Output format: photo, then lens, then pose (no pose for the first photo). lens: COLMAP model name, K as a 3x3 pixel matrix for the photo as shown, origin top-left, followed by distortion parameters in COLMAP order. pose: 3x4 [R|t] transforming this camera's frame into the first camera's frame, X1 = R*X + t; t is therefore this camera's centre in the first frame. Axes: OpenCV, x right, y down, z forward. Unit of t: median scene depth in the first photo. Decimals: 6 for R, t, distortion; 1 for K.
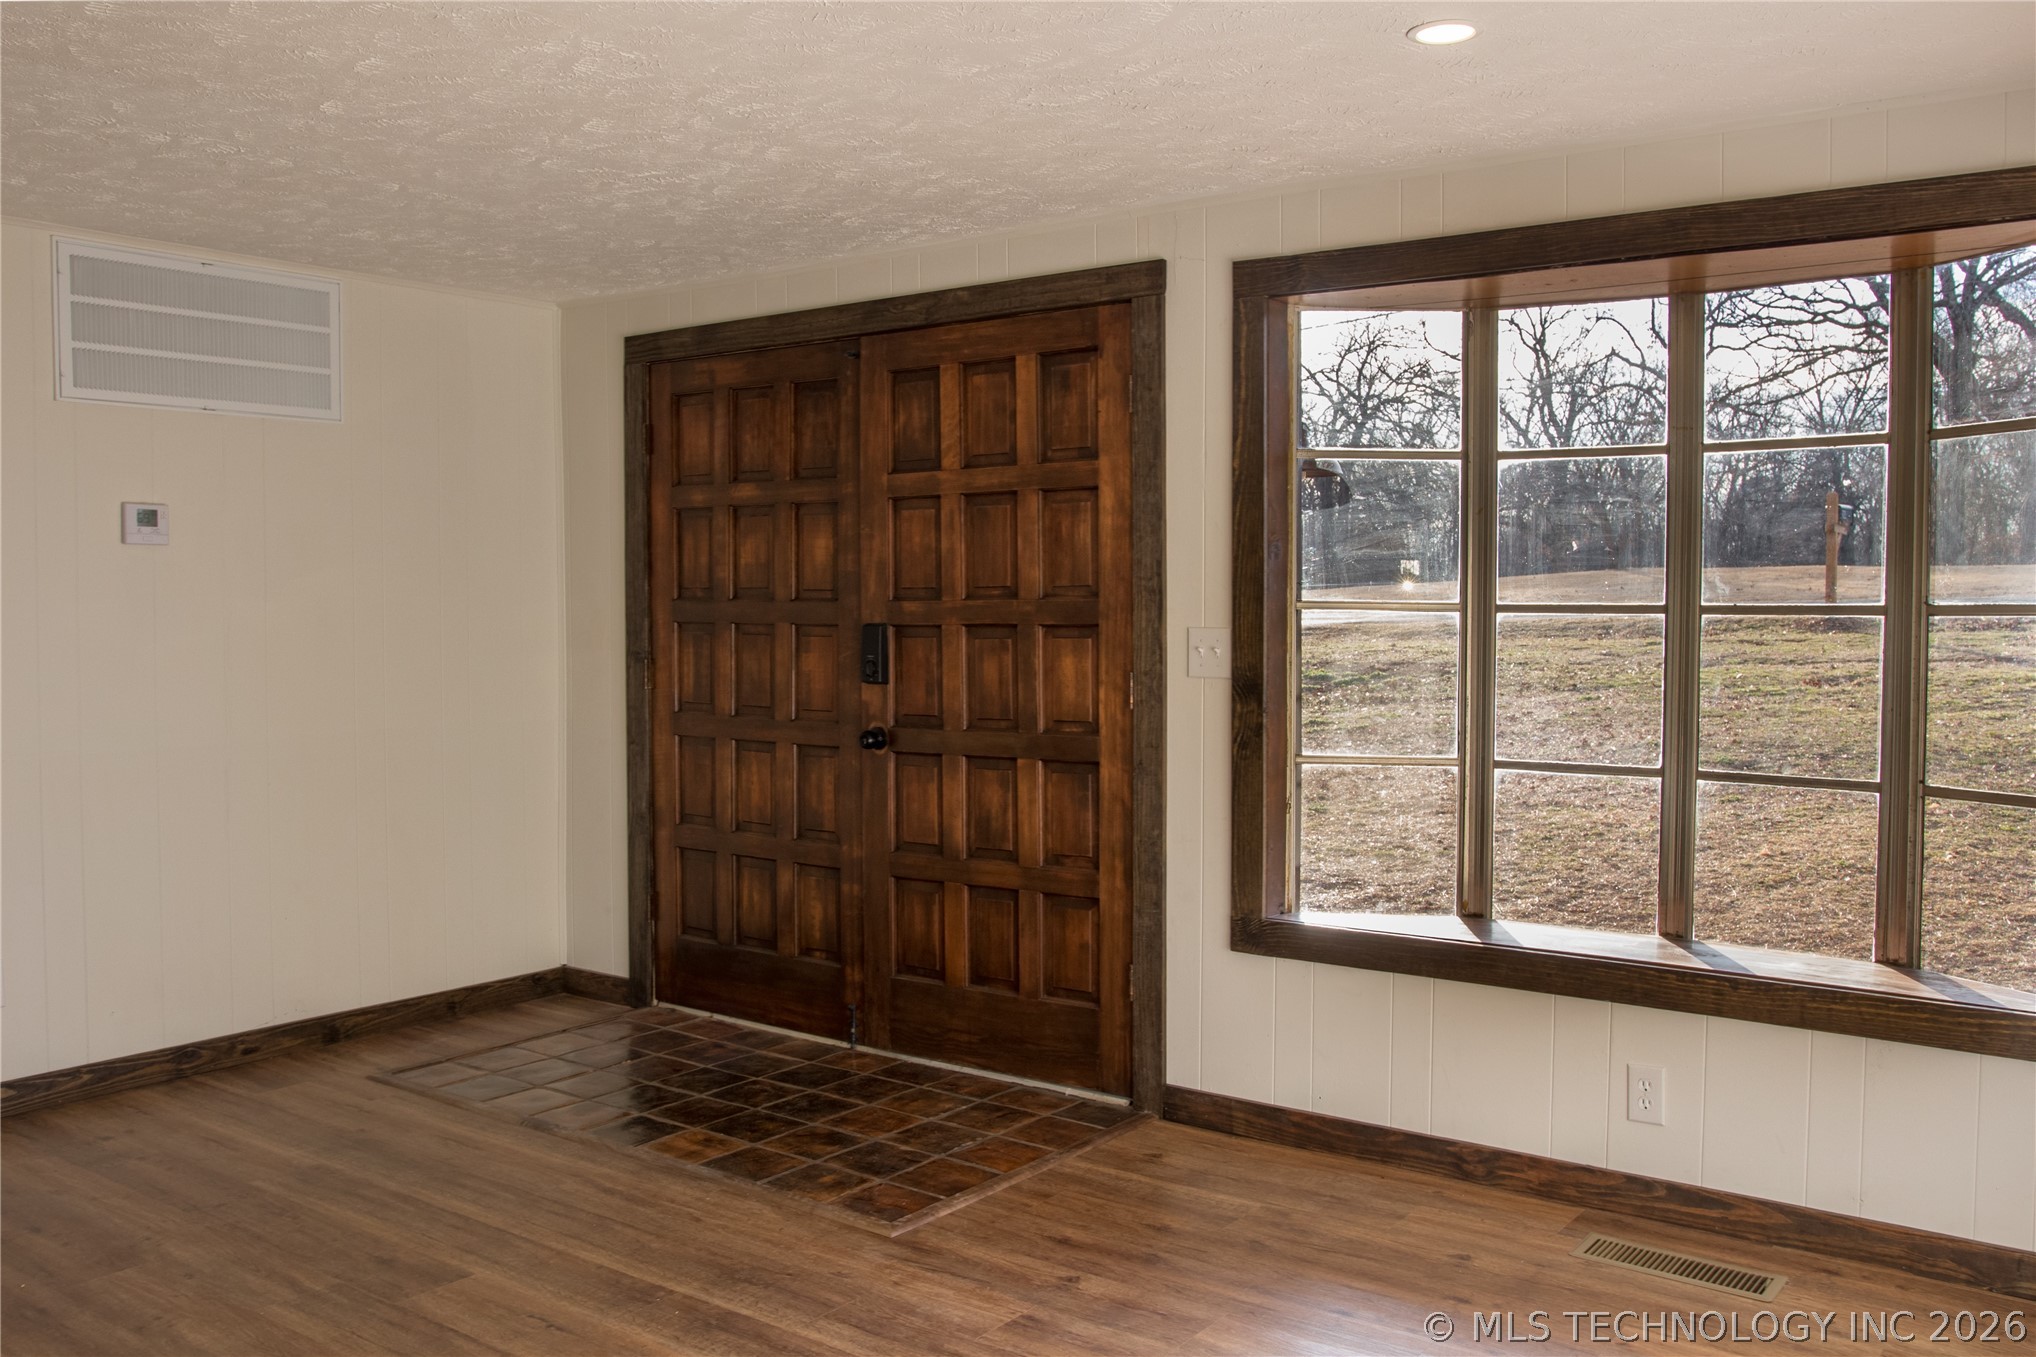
lens RADIAL K [[1746.5, 0, 981.0], [0, 1746.5, 683.3], [0, 0, 1]] dist [-0.053627, 0.003487]
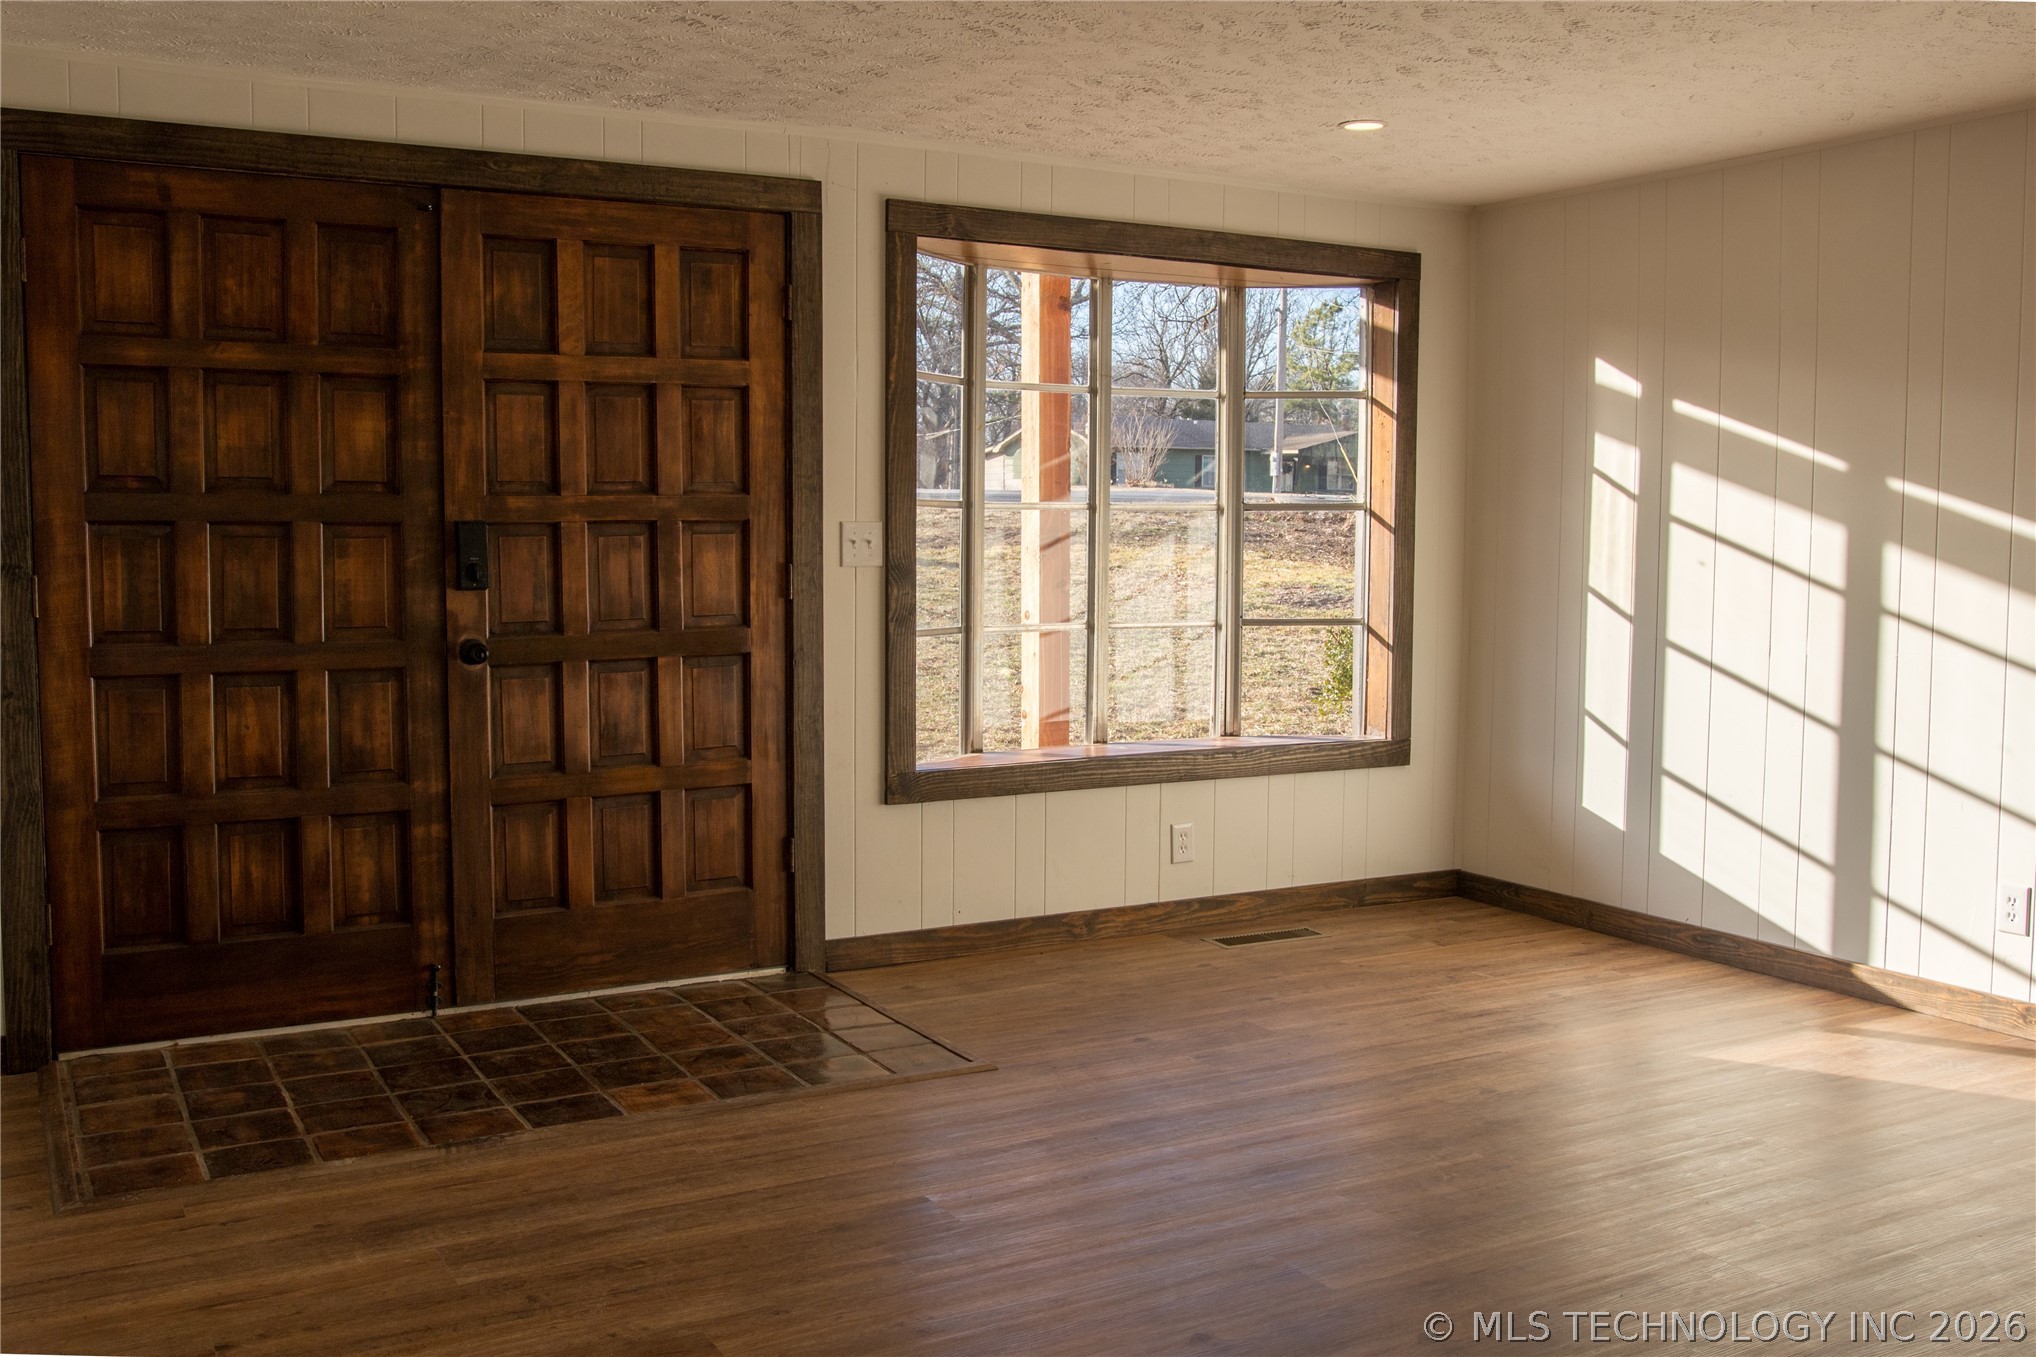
lens RADIAL K [[1921.9, 0, 1018.0], [0, 1921.9, 678.5], [0, 0, 1]] dist [-0.016444, 0.004907]
pose [[0.387141, -0.075339, 0.918938, -0.879256], [0.042330, 0.997057, 0.063911, -0.005649], [-0.921048, 0.014156, 0.389191, 0.386003]]
